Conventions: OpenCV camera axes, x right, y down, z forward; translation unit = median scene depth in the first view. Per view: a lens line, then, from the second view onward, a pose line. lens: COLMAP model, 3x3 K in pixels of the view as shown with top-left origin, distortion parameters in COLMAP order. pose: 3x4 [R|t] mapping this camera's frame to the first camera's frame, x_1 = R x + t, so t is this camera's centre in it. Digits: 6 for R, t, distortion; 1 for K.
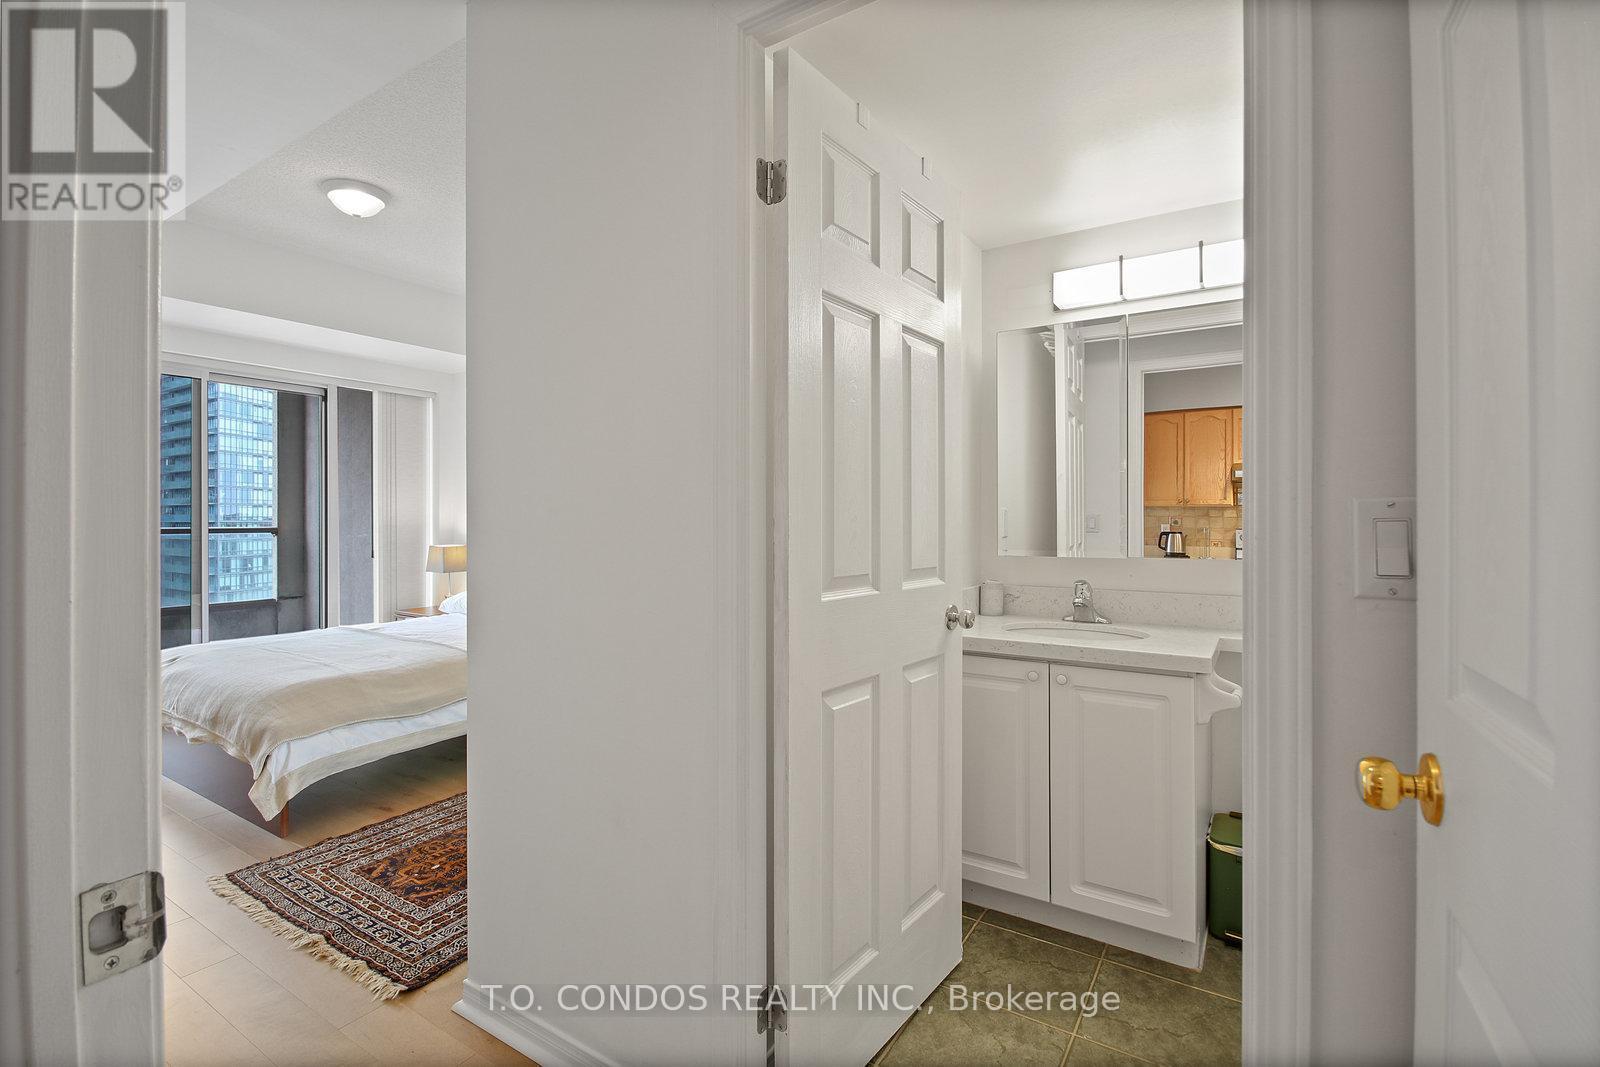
lens RADIAL K [[735.0, 0, 781.7], [0, 735.0, 515.1], [0, 0, 1]] dist [-0.000544, -0.000002]
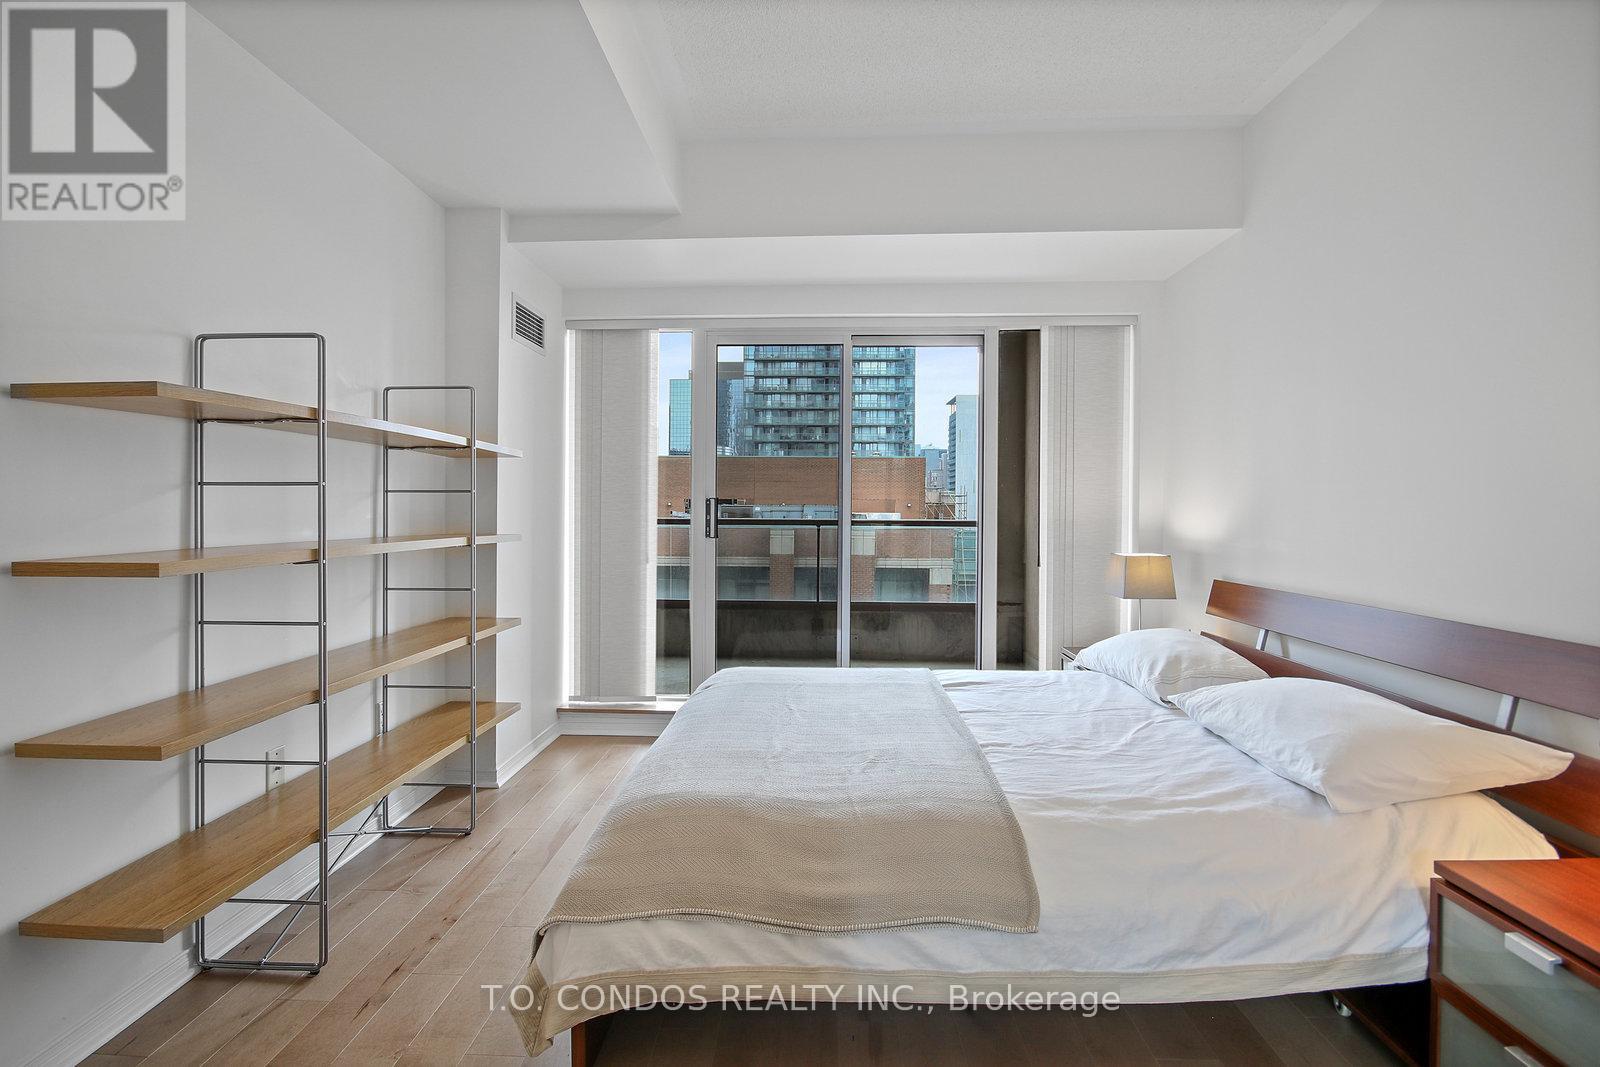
lens RADIAL K [[757.1, 0, 798.3], [0, 757.1, 505.5], [0, 0, 1]] dist [-0.003074, -0.000178]
pose [[0.511563, -0.001629, -0.859244, -0.052475], [-0.003359, 0.999987, -0.003896, 0.003302], [0.859239, 0.004879, 0.511550, 0.410152]]
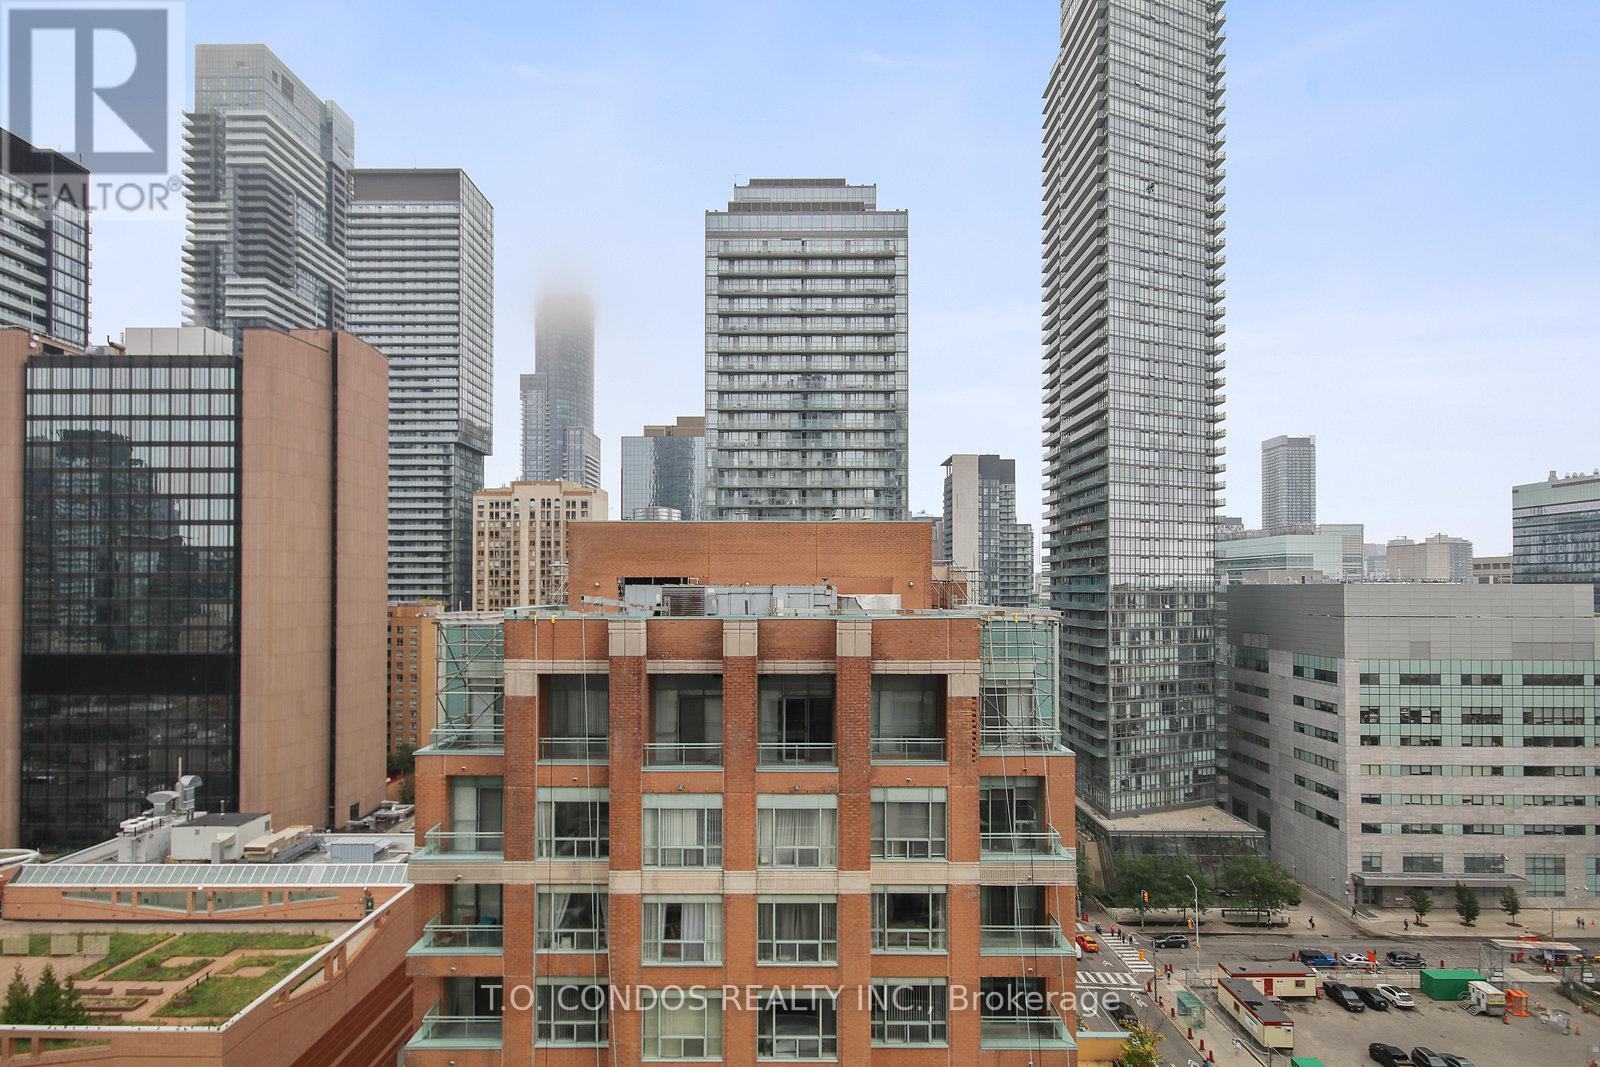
lens RADIAL K [[827.6, 0, 794.3], [0, 827.6, 575.6], [0, 0, 1]] dist [0.005432, 0.001723]
pose [[0.532315, -0.010083, -0.846486, -0.873717], [0.001845, 0.999941, -0.010751, -0.025035], [0.846544, 0.004162, 0.532302, 0.950945]]
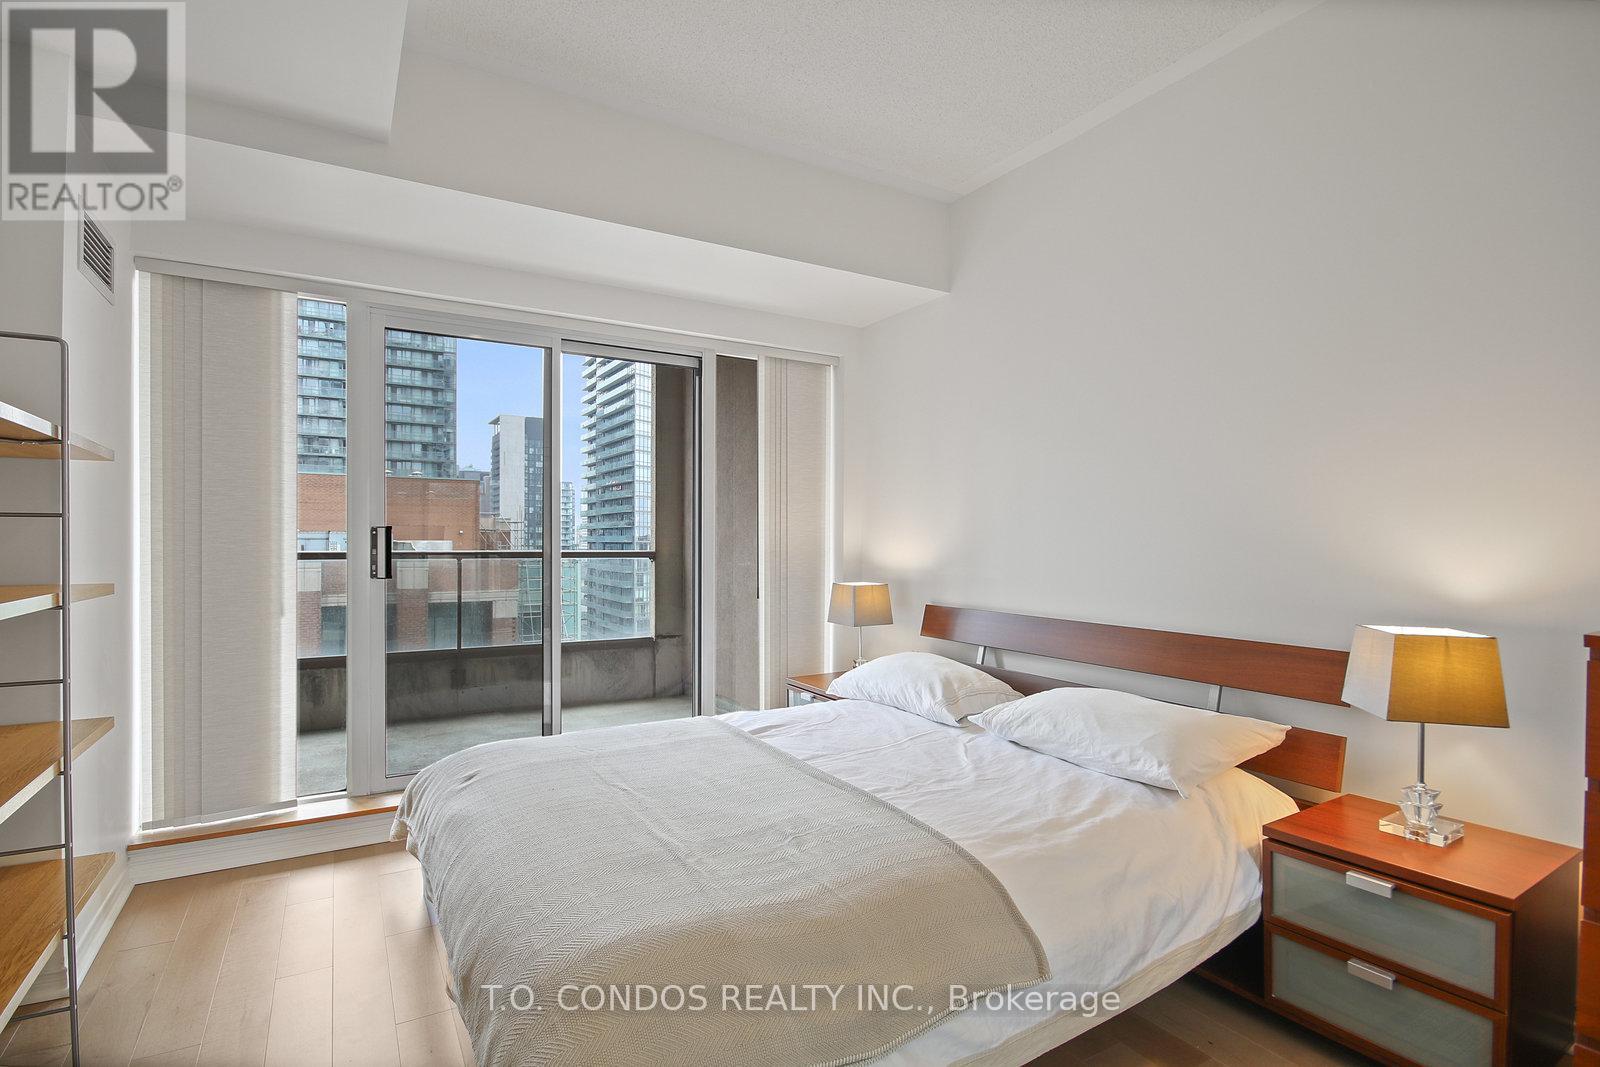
lens RADIAL K [[768.1, 0, 782.1], [0, 768.1, 540.3], [0, 0, 1]] dist [-0.002209, 0.001177]
pose [[0.892243, 0.005268, -0.451526, -0.197167], [-0.003685, 0.999984, 0.004384, 0.000154], [0.451541, -0.002248, 0.892247, 0.343931]]
